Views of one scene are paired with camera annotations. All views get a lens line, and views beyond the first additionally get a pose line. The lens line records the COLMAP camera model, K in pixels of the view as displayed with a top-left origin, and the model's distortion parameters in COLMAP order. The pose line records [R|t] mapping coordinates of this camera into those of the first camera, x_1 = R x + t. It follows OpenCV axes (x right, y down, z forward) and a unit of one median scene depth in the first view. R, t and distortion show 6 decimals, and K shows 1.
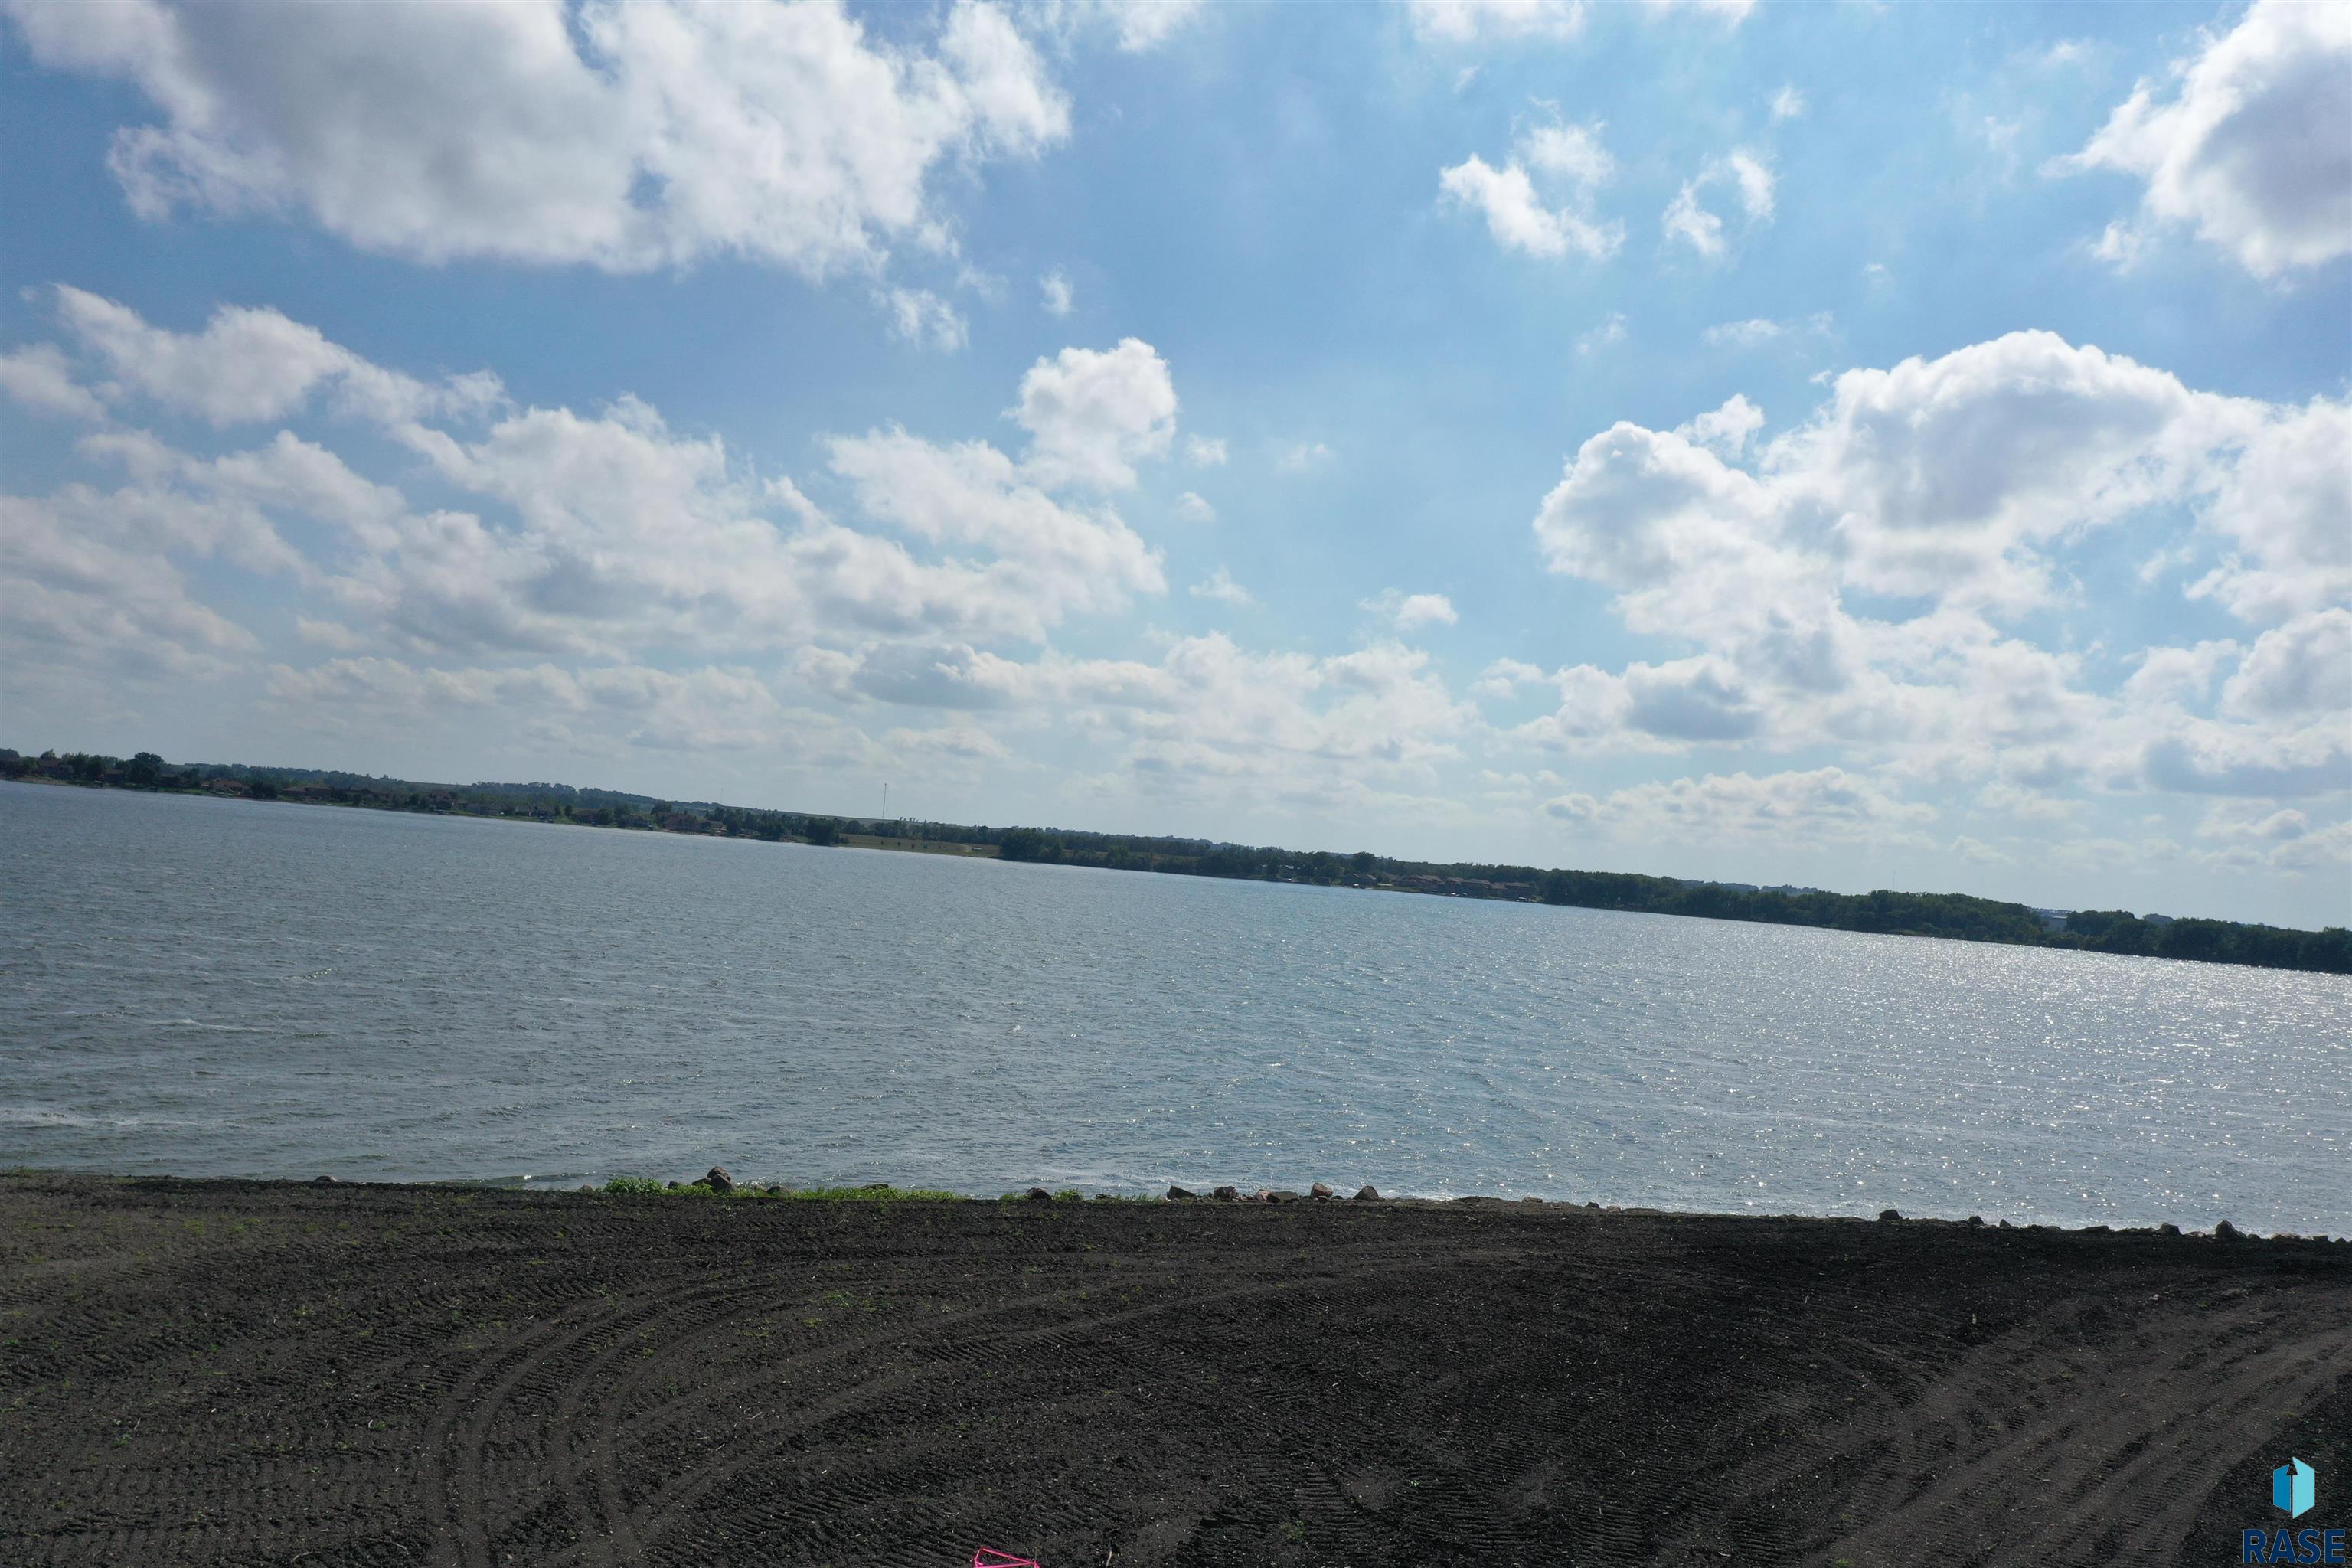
lens RADIAL K [[1873.8, 0, 1185.3], [0, 1873.8, 780.2], [0, 0, 1]] dist [-0.002629, -0.002494]
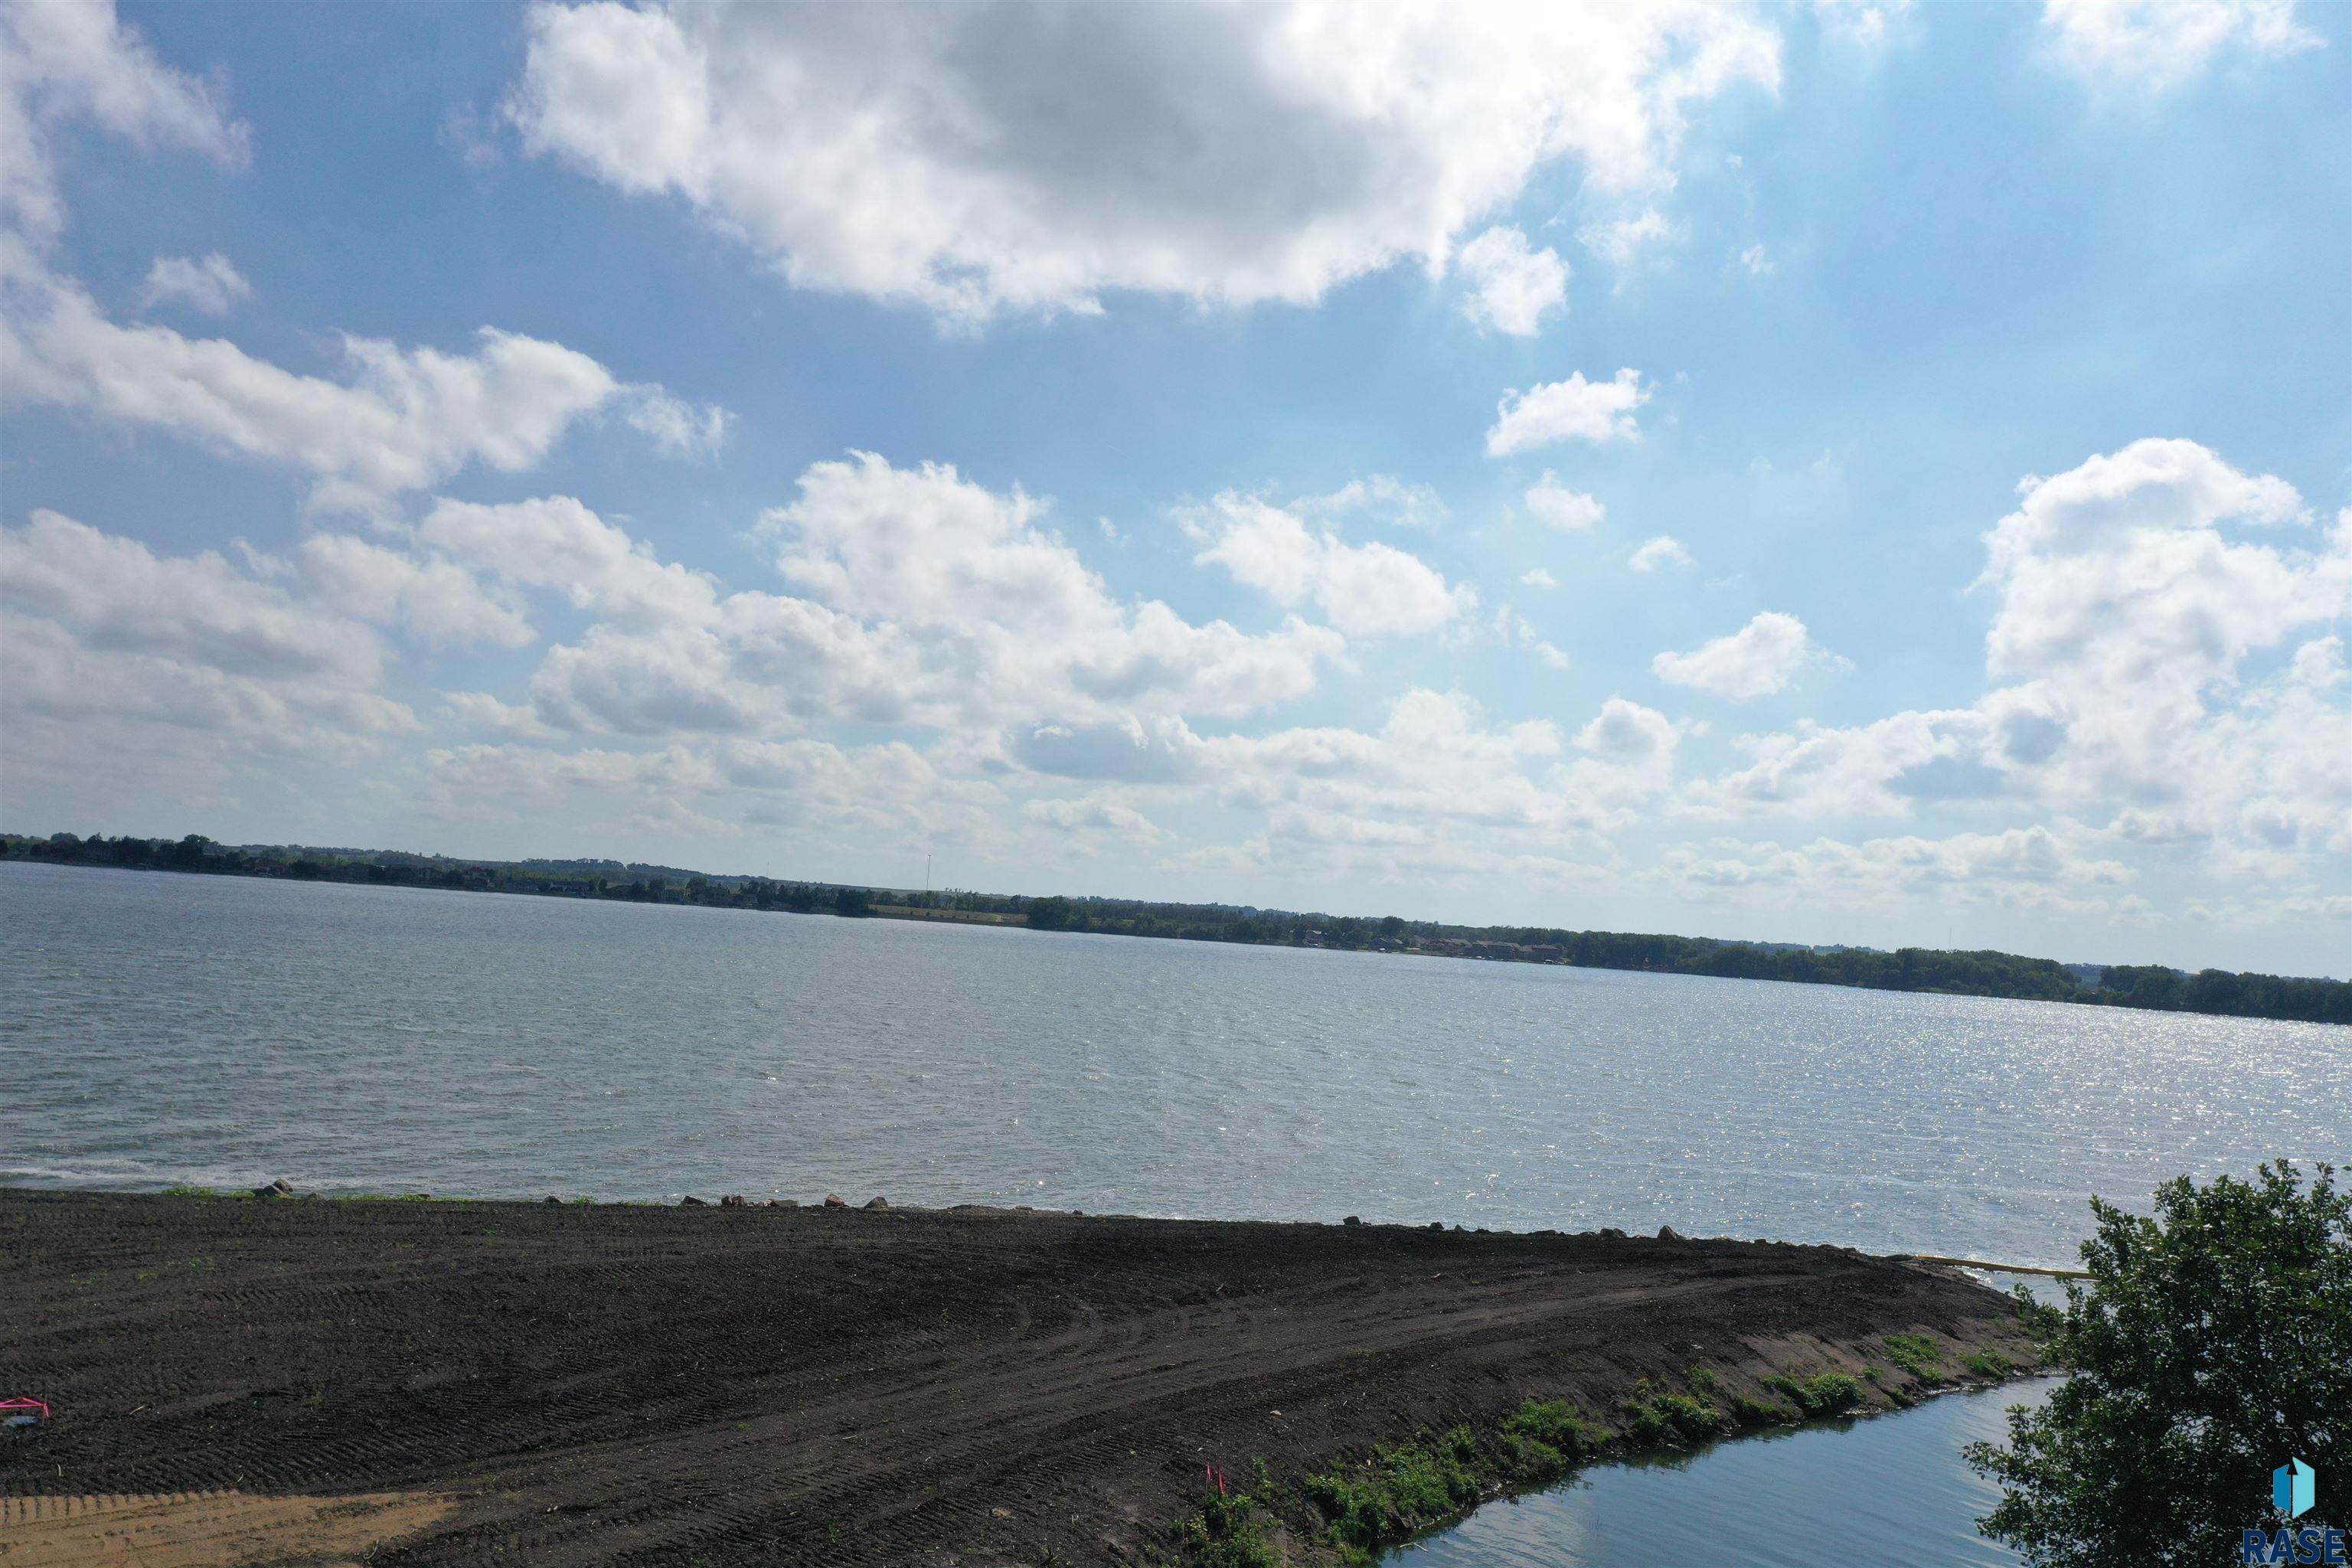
lens RADIAL K [[1873.8, 0, 1185.3], [0, 1873.8, 780.2], [0, 0, 1]] dist [-0.002629, -0.002494]
pose [[0.999429, -0.015401, -0.030082, 0.503585], [0.014309, 0.999242, -0.036198, 0.007406], [0.030617, 0.035746, 0.998892, -0.240357]]
